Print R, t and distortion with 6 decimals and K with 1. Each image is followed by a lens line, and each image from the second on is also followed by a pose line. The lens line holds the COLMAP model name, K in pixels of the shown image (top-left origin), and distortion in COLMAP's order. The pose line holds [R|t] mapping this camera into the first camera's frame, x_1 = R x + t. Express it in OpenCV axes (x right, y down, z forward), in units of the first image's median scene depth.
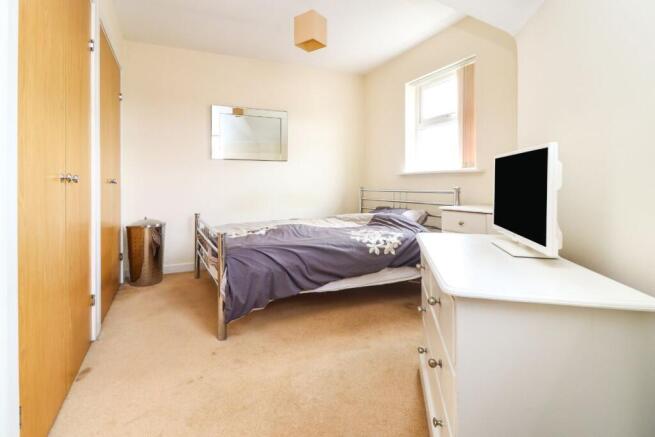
lens RADIAL K [[309.0, 0, 325.1], [0, 309.0, 219.2], [0, 0, 1]] dist [0.004377, -0.006456]
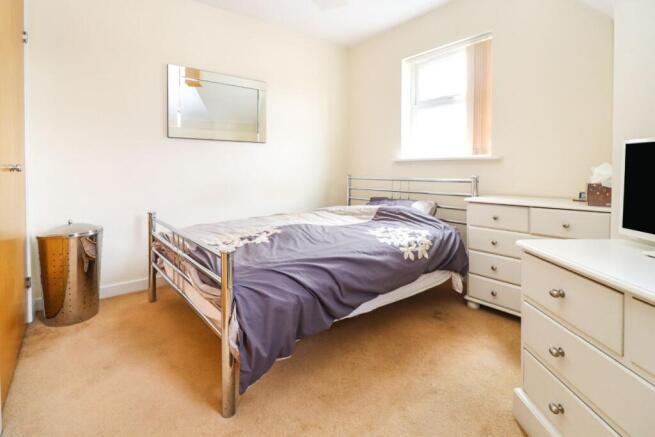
lens RADIAL K [[309.0, 0, 338.6], [0, 309.0, 203.8], [0, 0, 1]] dist [0.004377, -0.006456]
pose [[0.972814, -0.021872, 0.230553, -0.169918], [0.022250, 0.999752, 0.000960, -0.031989], [-0.230517, 0.004196, 0.973059, 0.215878]]
